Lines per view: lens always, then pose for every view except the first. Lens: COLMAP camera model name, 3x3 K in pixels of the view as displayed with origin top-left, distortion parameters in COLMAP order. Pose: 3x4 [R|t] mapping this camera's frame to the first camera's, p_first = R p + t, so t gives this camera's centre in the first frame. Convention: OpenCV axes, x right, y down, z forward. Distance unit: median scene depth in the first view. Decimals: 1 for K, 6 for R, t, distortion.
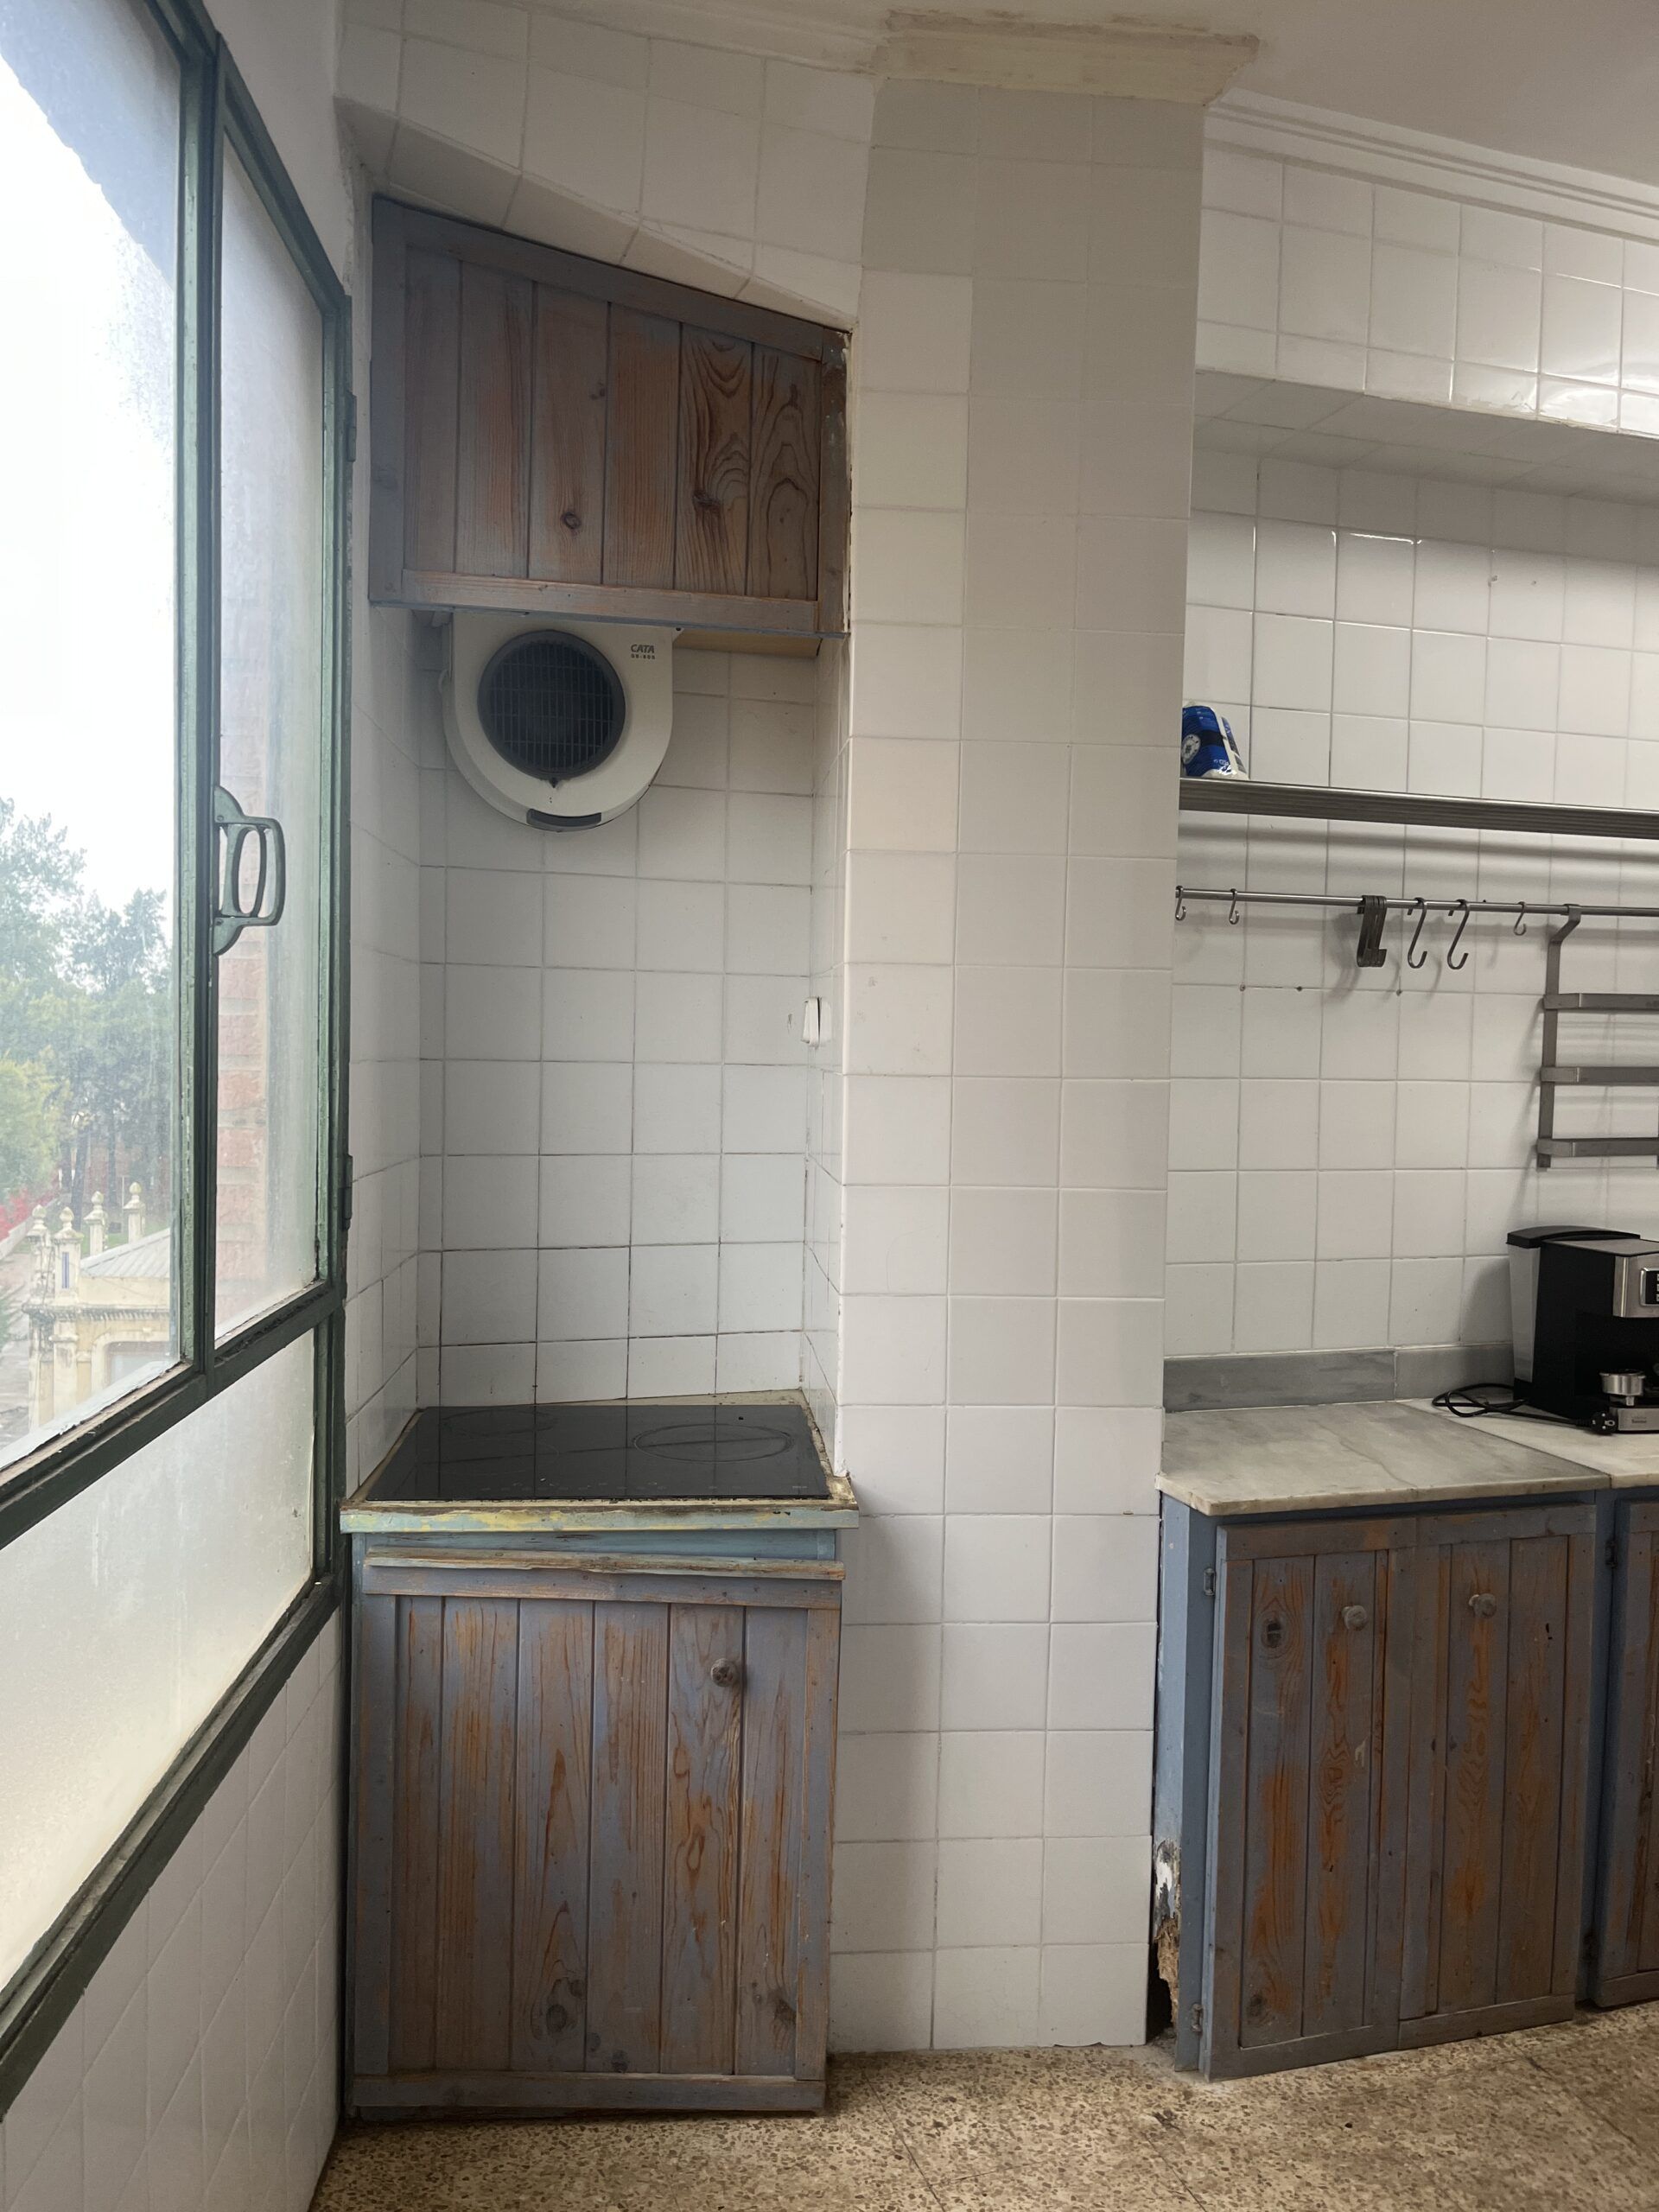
lens RADIAL K [[1710.0, 0, 886.1], [0, 1710.0, 1097.5], [0, 0, 1]] dist [0.035763, -0.051111]
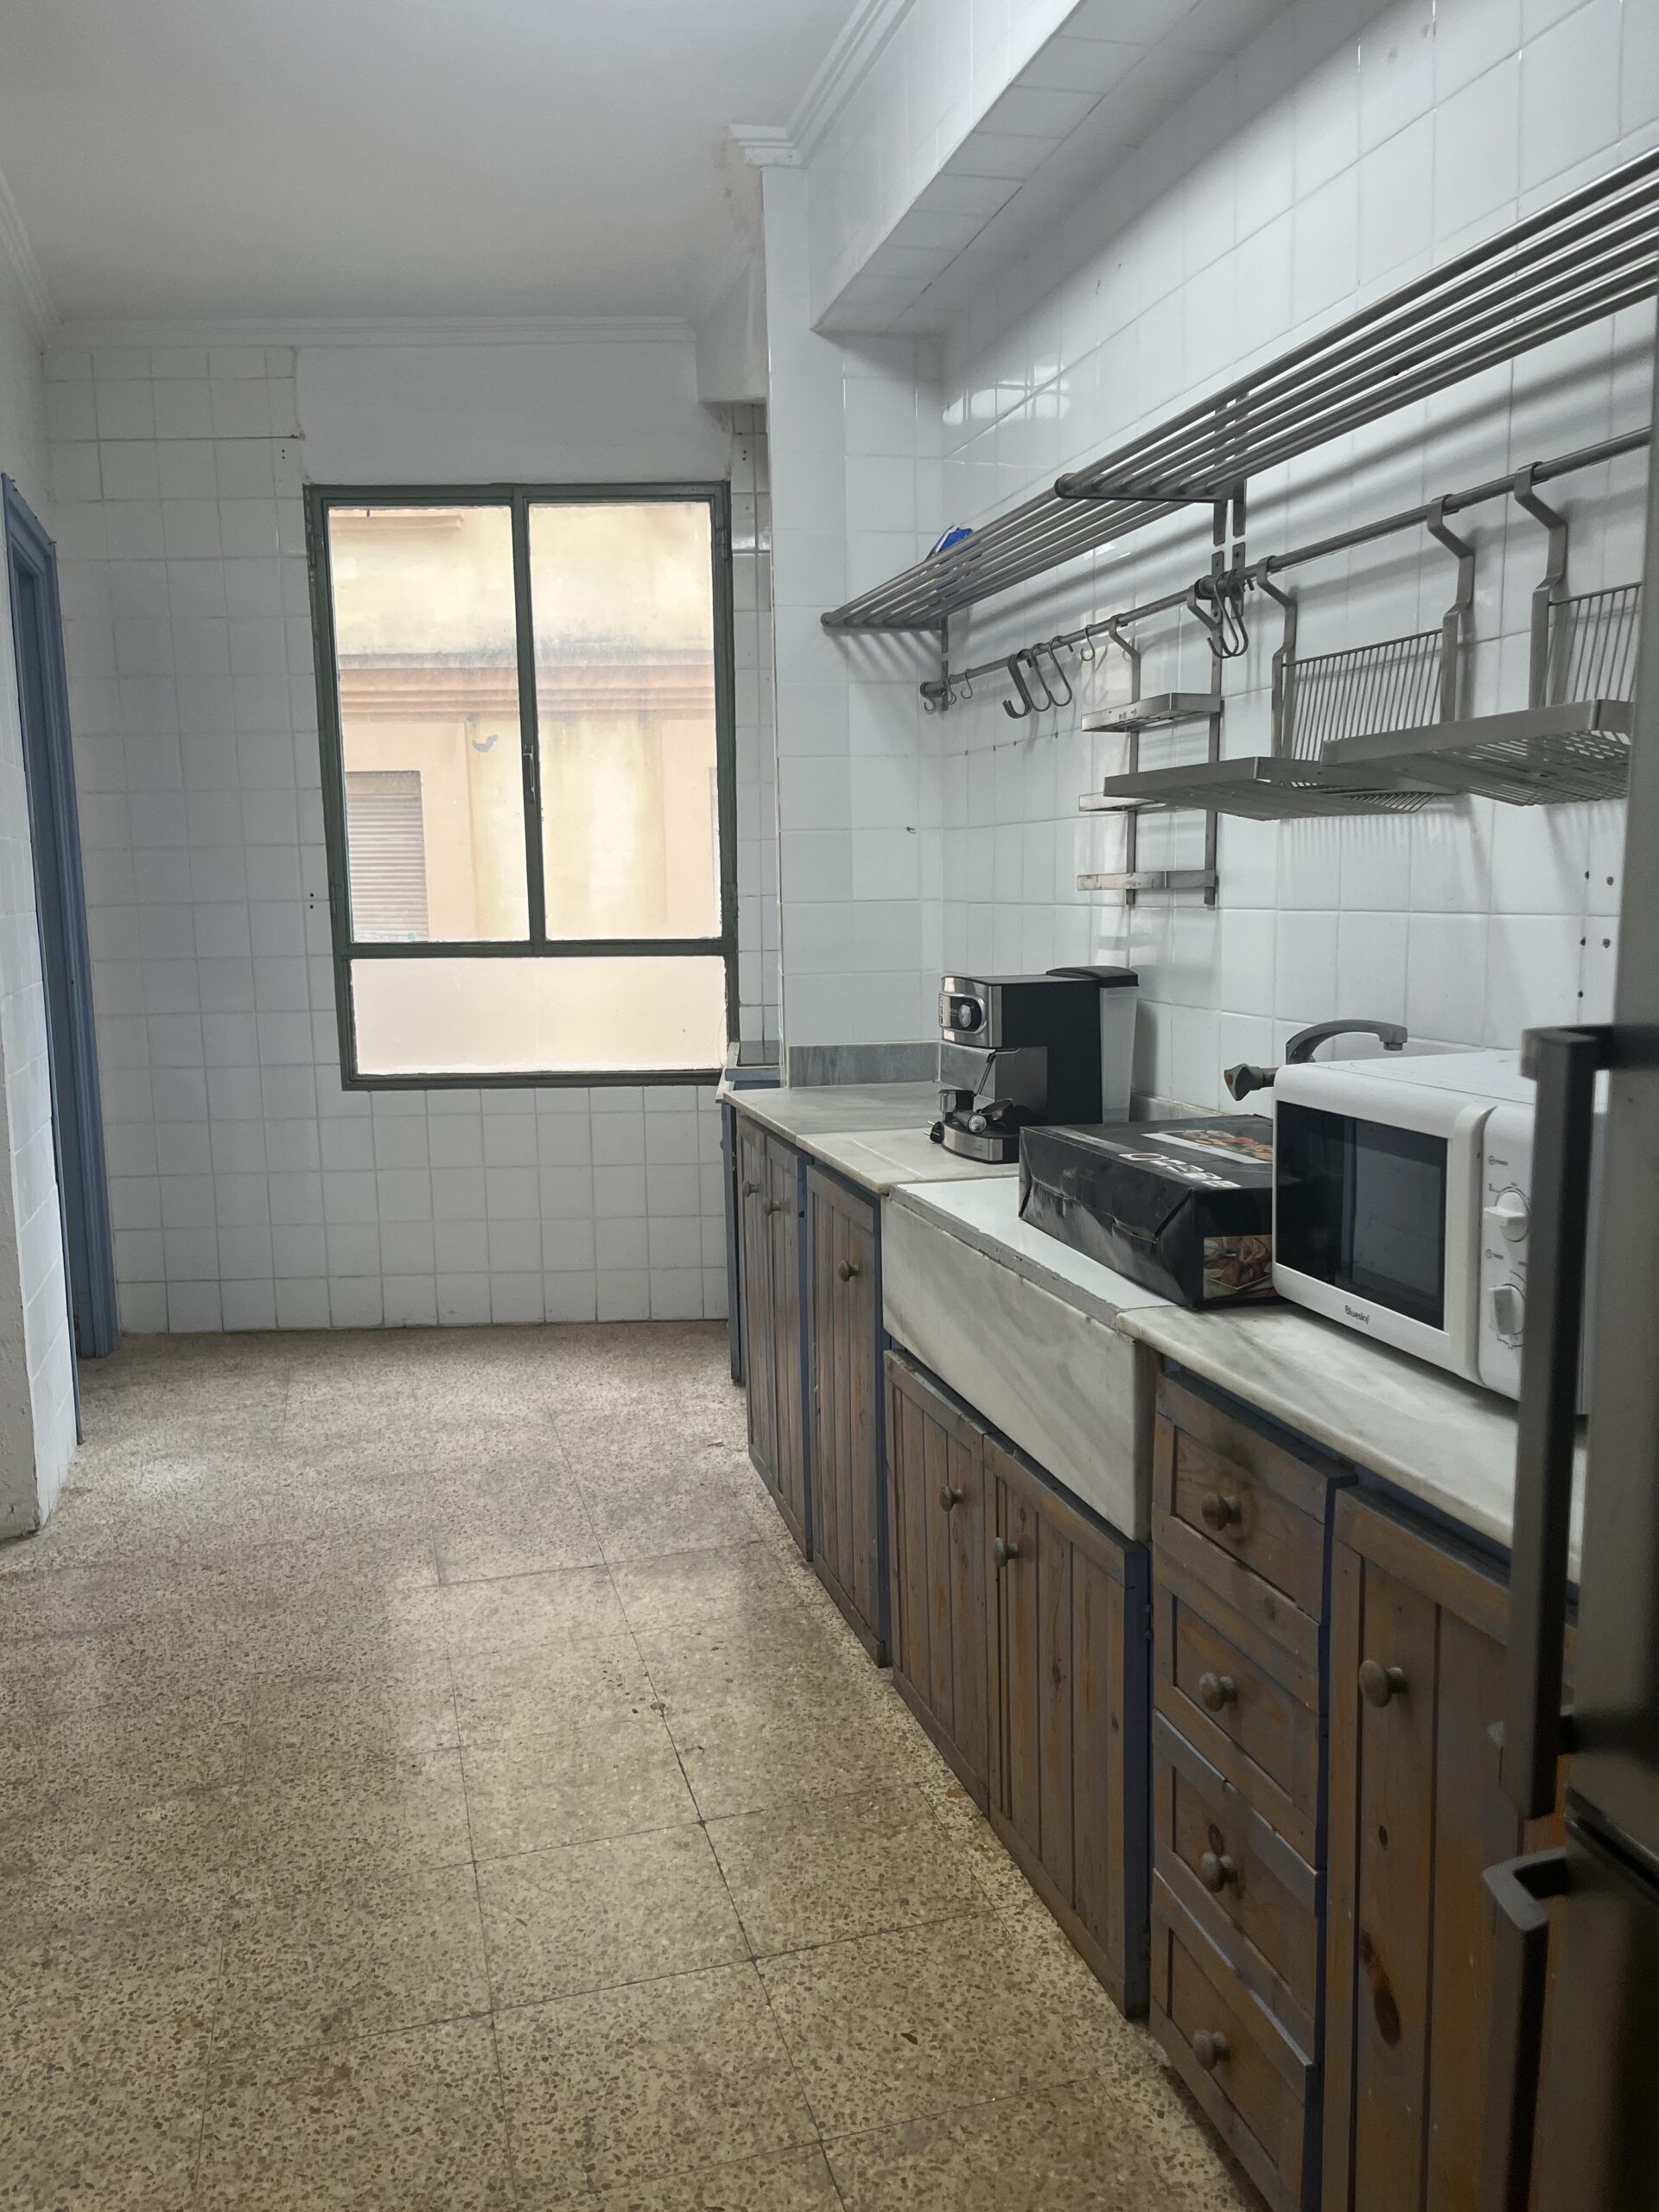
lens RADIAL K [[1675.3, 0, 815.3], [0, 1675.3, 1109.1], [0, 0, 1]] dist [0.056234, -0.075762]
pose [[-0.068633, 0.117996, -0.990639, 1.699660], [-0.023324, 0.992520, 0.119836, 0.059331], [0.997369, 0.031331, -0.065368, 1.150355]]
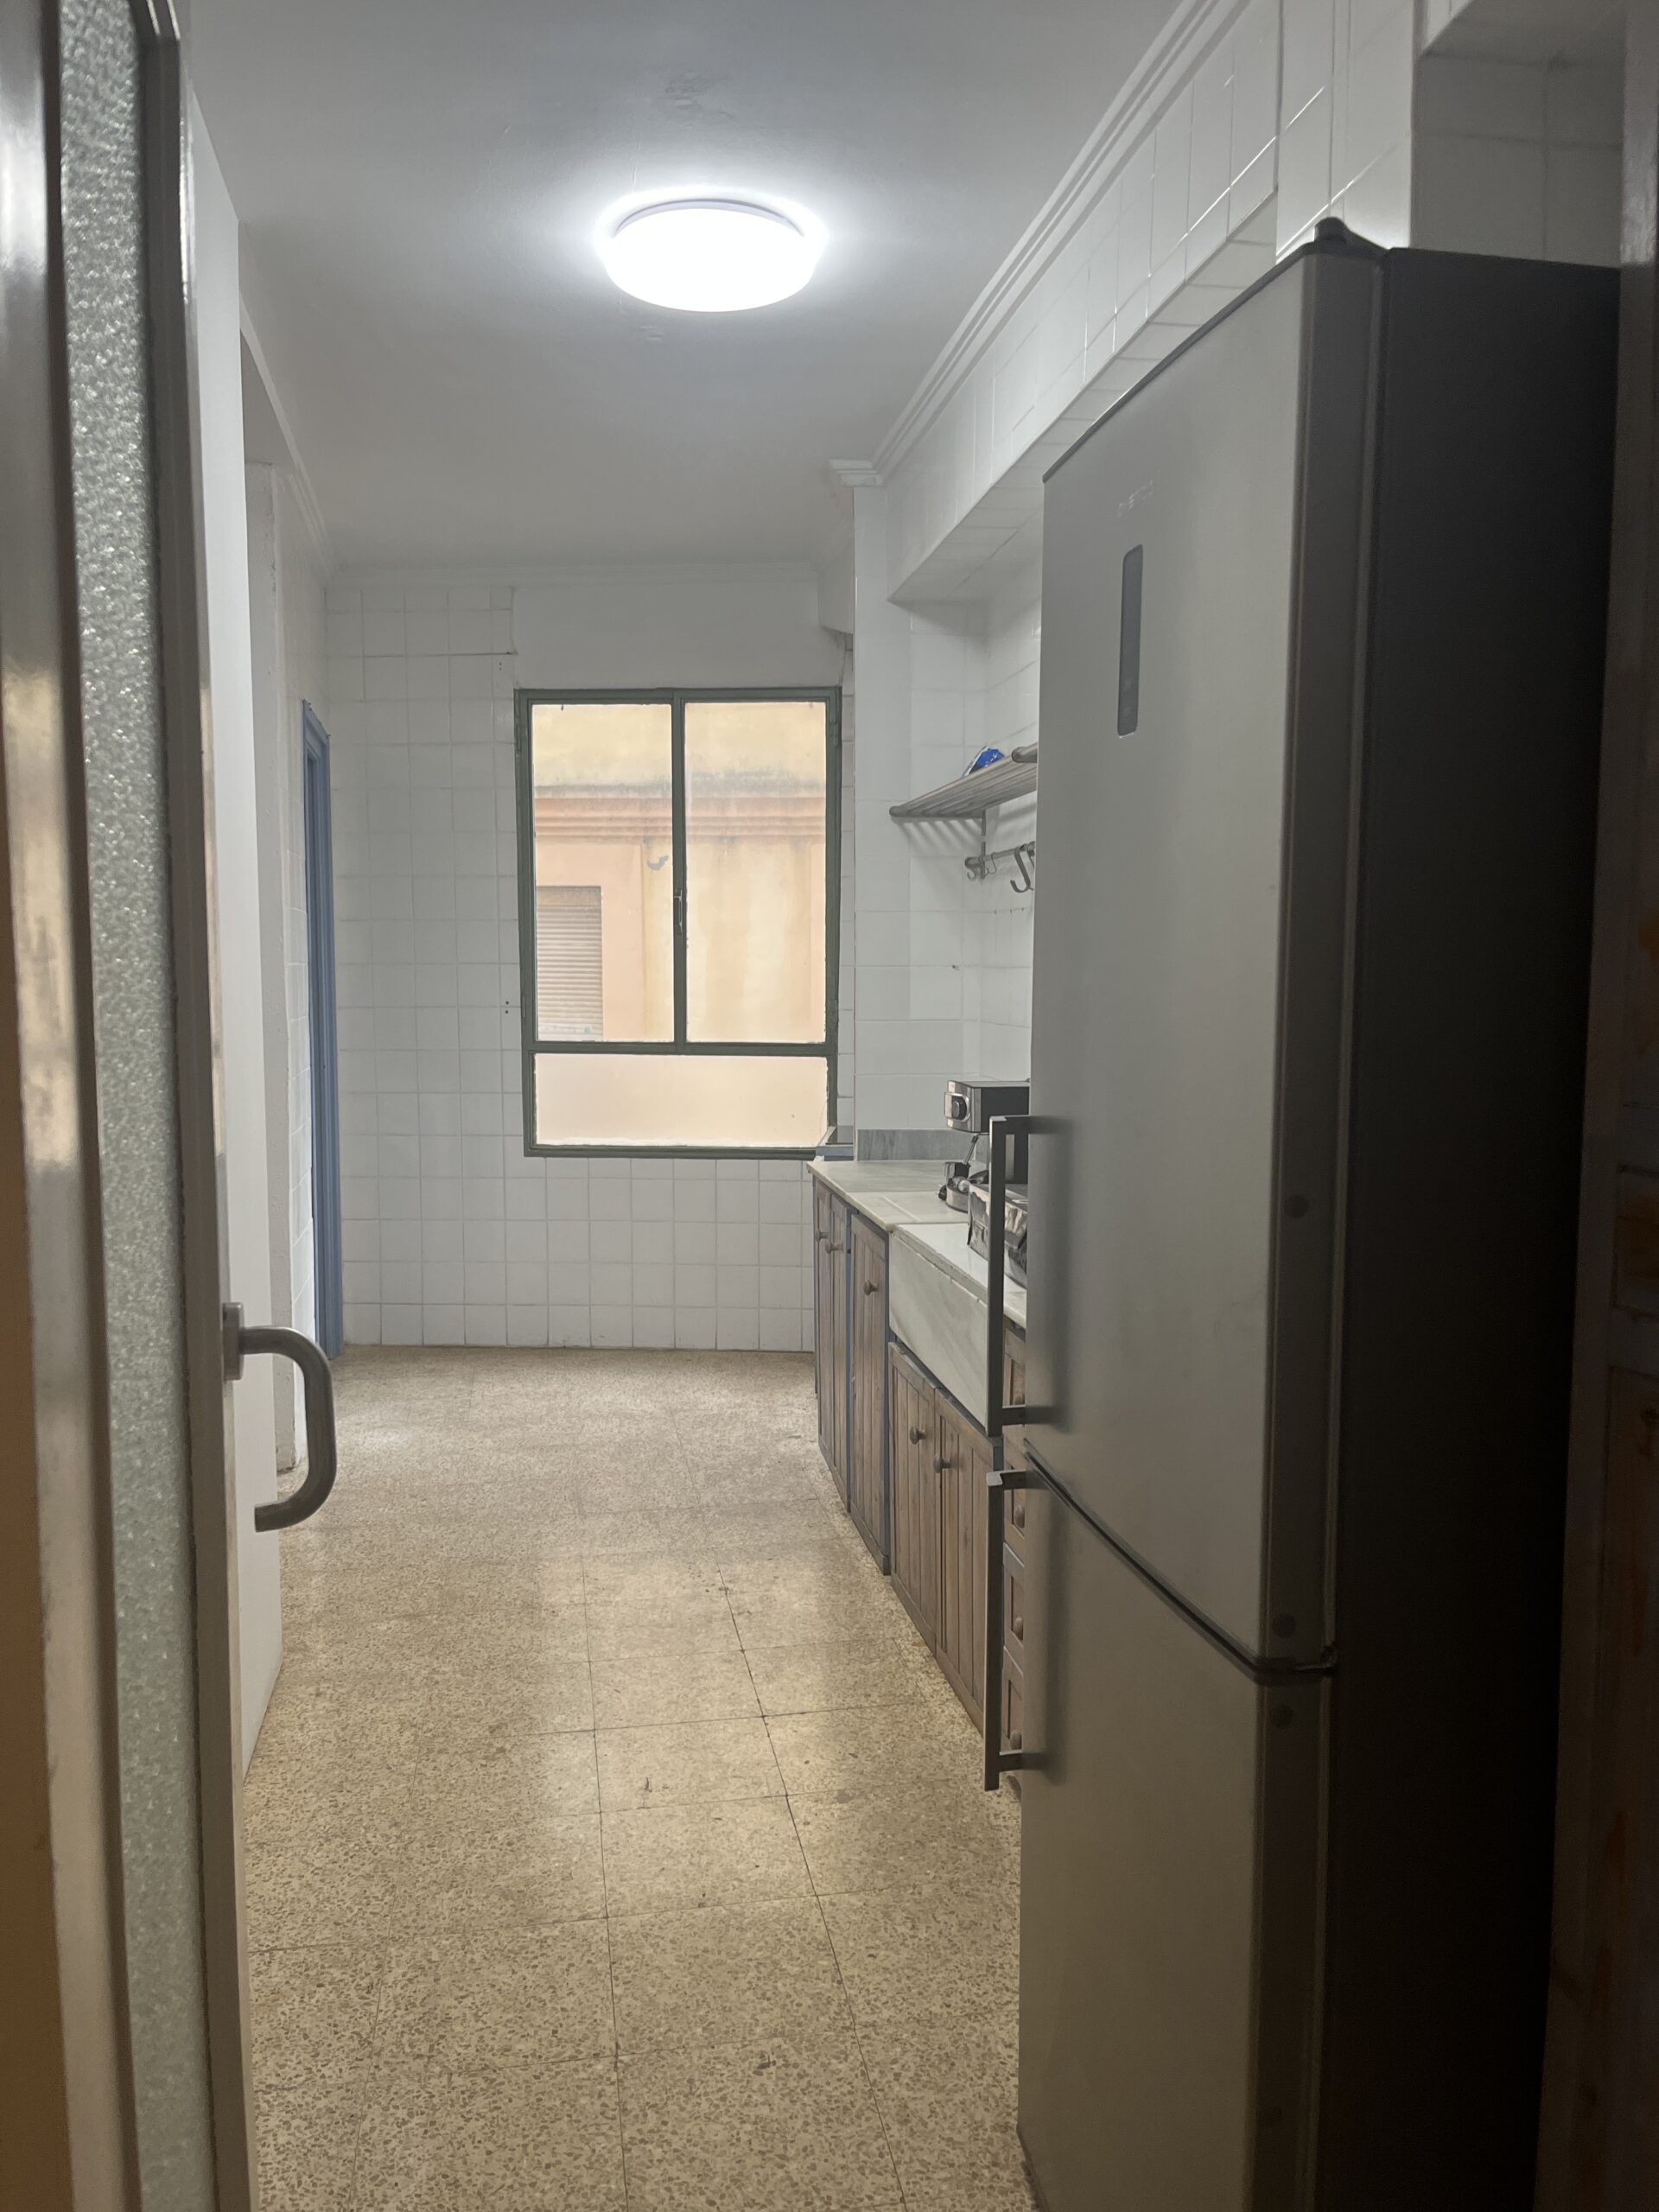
lens RADIAL K [[1675.3, 0, 828.3], [0, 1675.3, 1106.9], [0, 0, 1]] dist [0.056234, -0.075762]
pose [[-0.163577, 0.059963, -0.984707, 2.160042], [-0.043982, 0.996715, 0.068000, 0.024254], [0.985550, 0.054432, -0.160402, 1.310768]]
